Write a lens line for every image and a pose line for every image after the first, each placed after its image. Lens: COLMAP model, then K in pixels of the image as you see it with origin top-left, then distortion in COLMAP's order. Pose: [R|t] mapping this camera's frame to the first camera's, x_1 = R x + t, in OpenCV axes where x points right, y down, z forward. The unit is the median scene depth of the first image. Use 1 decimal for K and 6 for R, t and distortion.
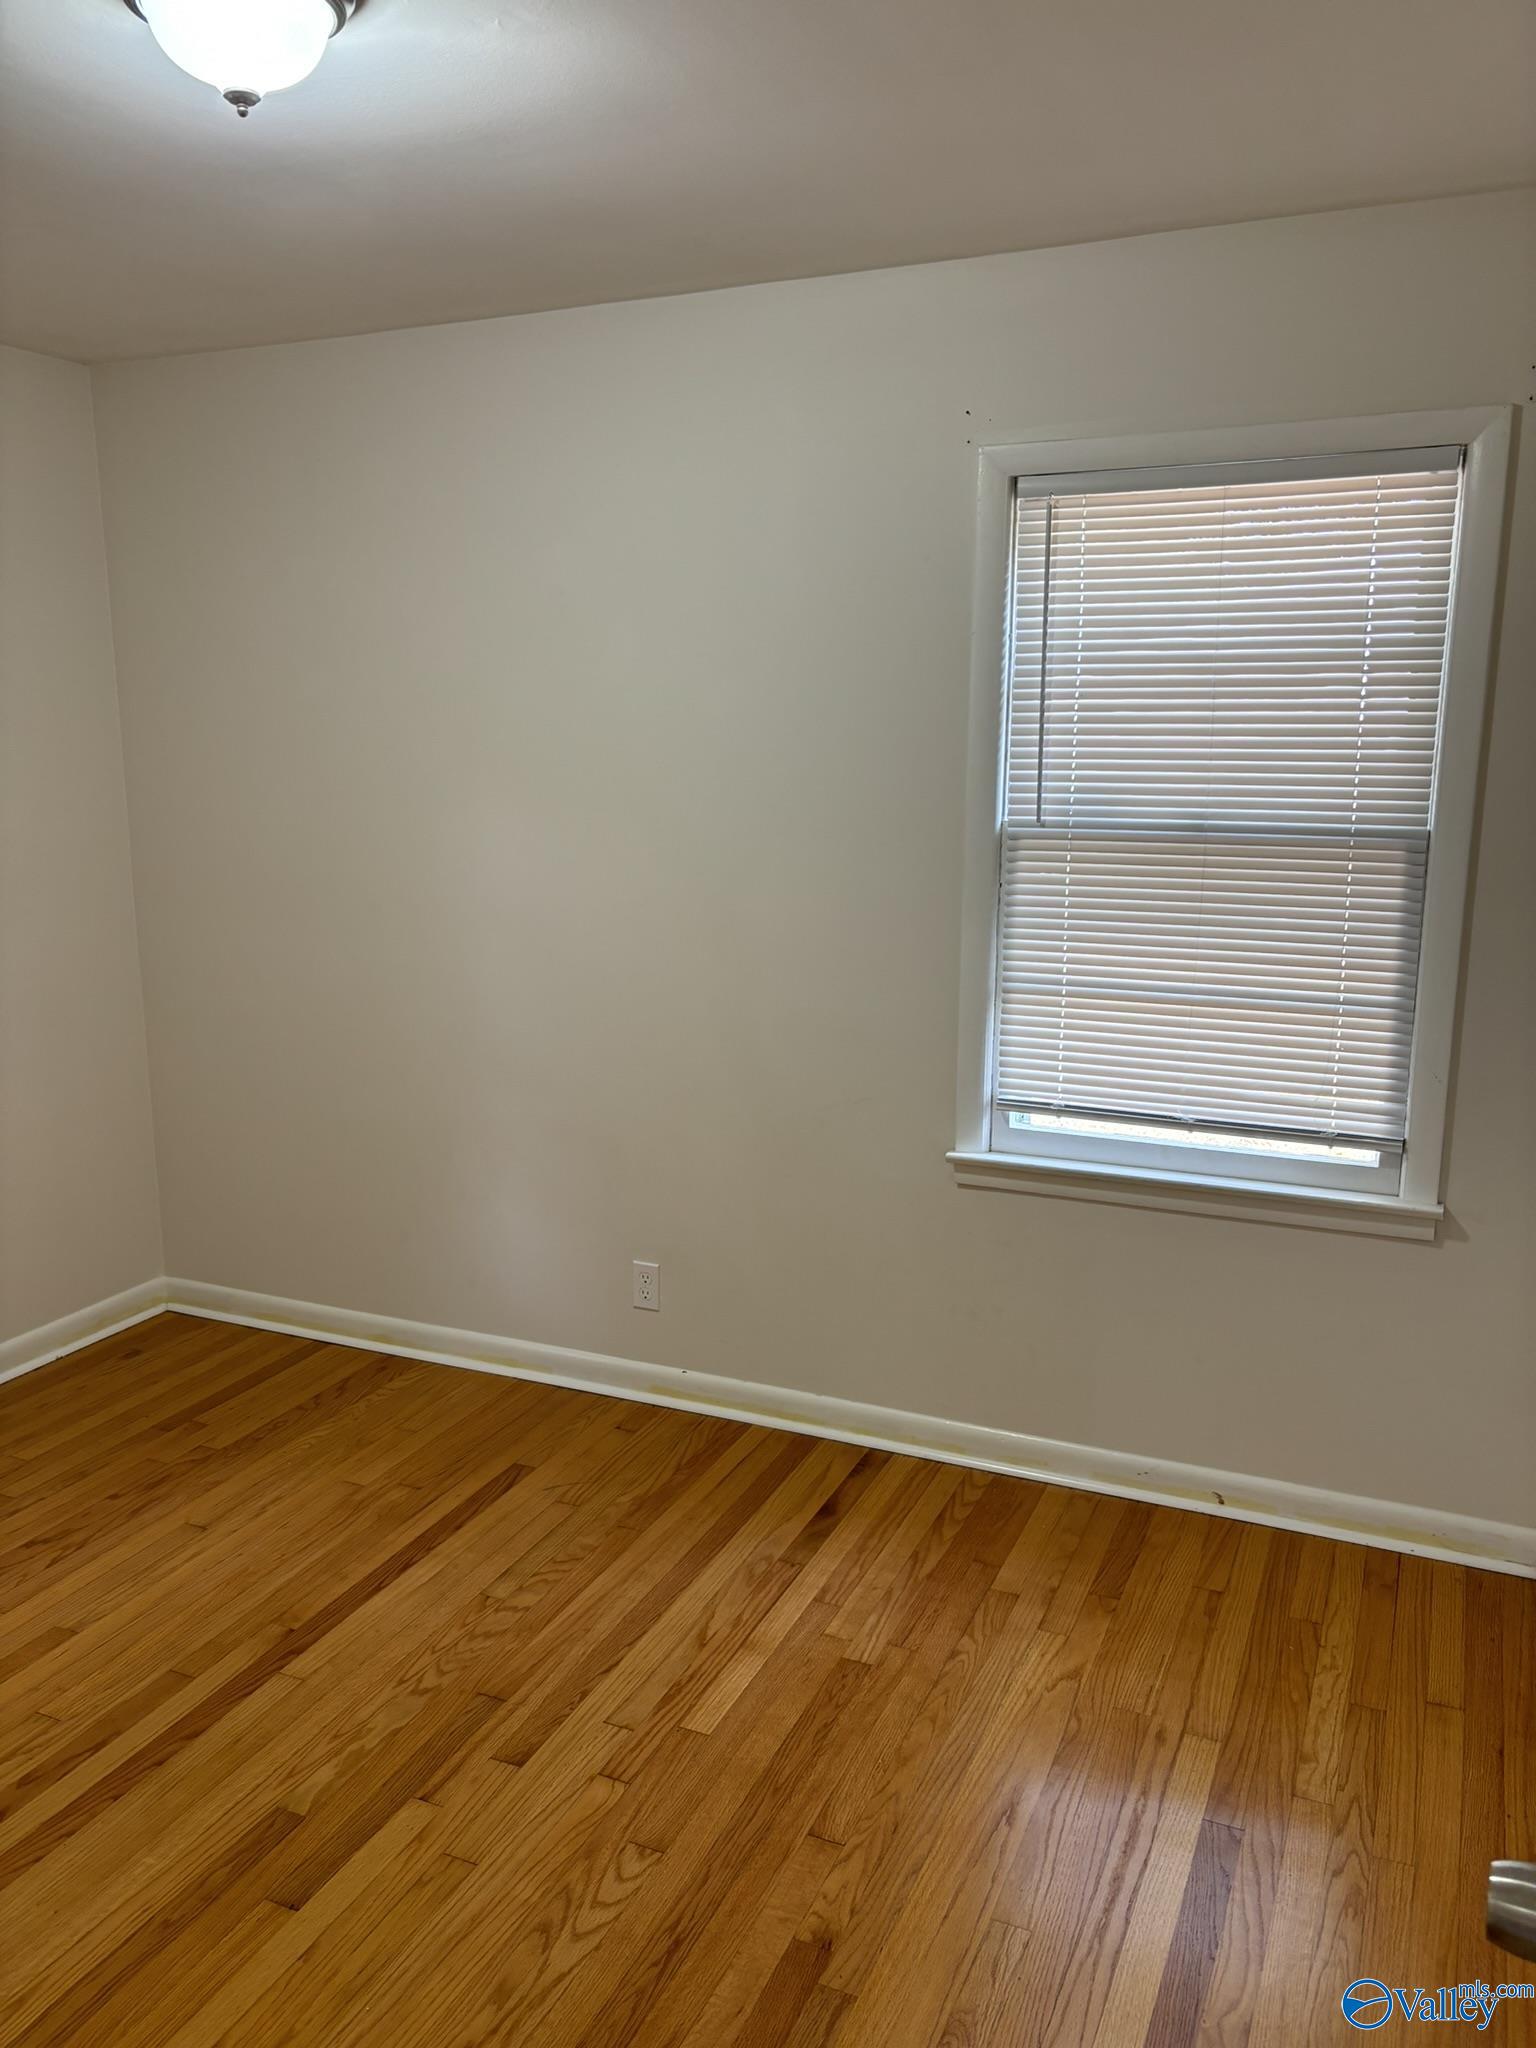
lens RADIAL K [[1550.3, 0, 745.8], [0, 1550.3, 1033.1], [0, 0, 1]] dist [0.034676, -0.048801]
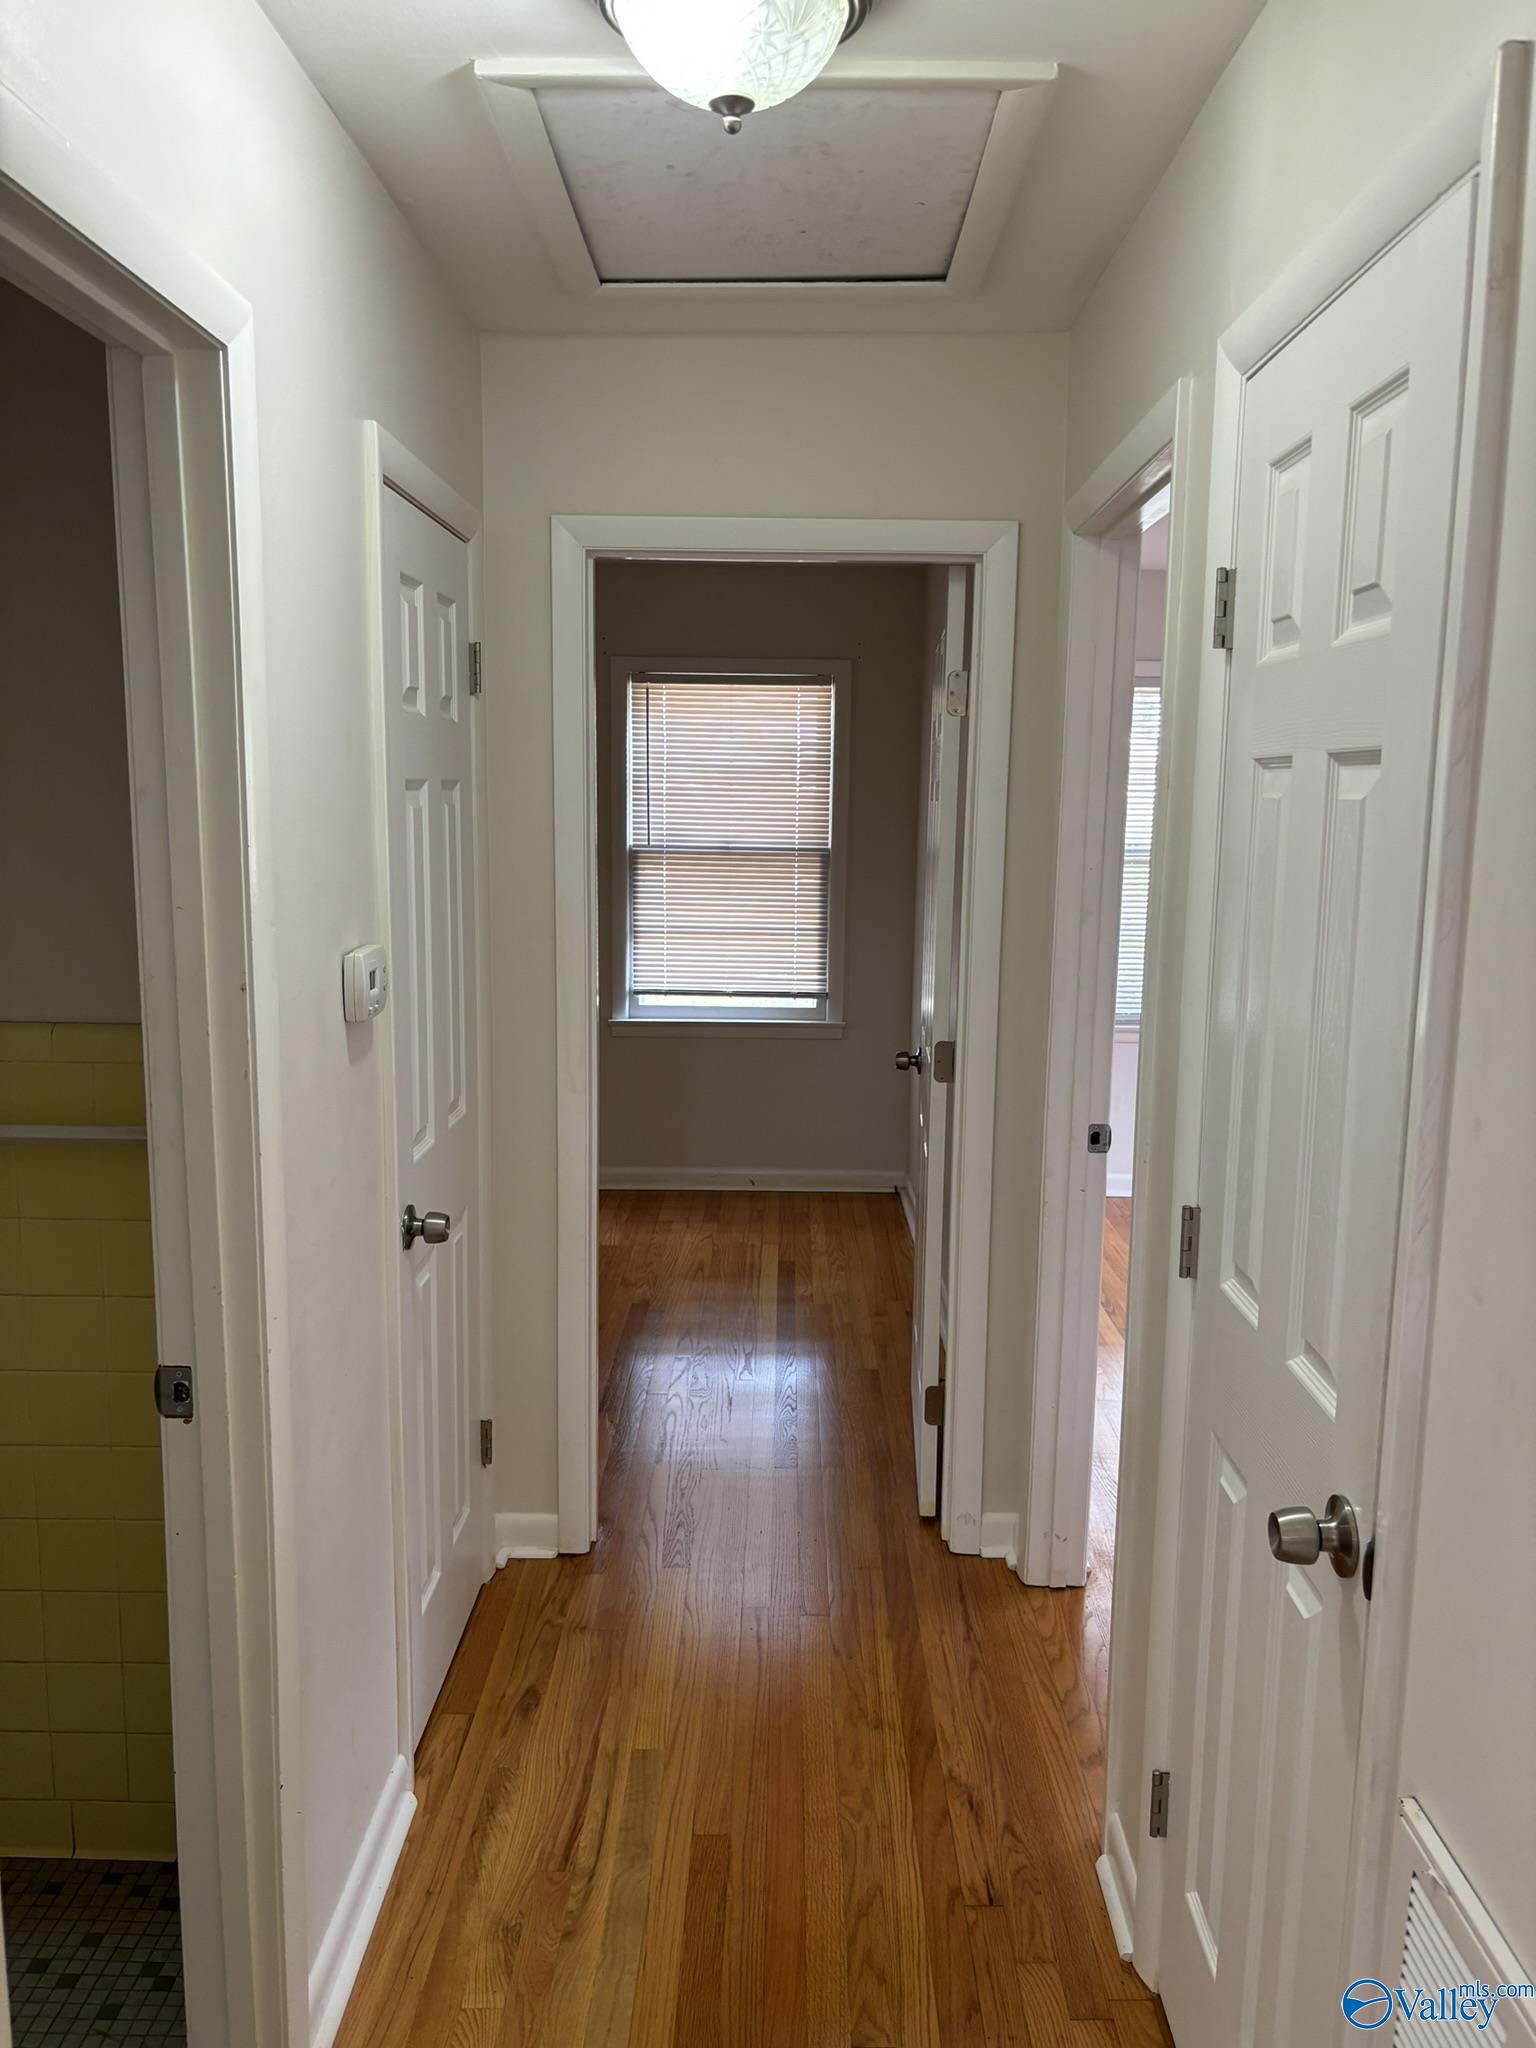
lens RADIAL K [[1550.3, 0, 745.8], [0, 1550.3, 1033.1], [0, 0, 1]] dist [0.034676, -0.048801]
pose [[0.919197, -0.049152, 0.390718, -0.508508], [0.063279, 0.997722, -0.023356, 0.165228], [-0.388680, 0.046194, 0.920214, -0.902572]]
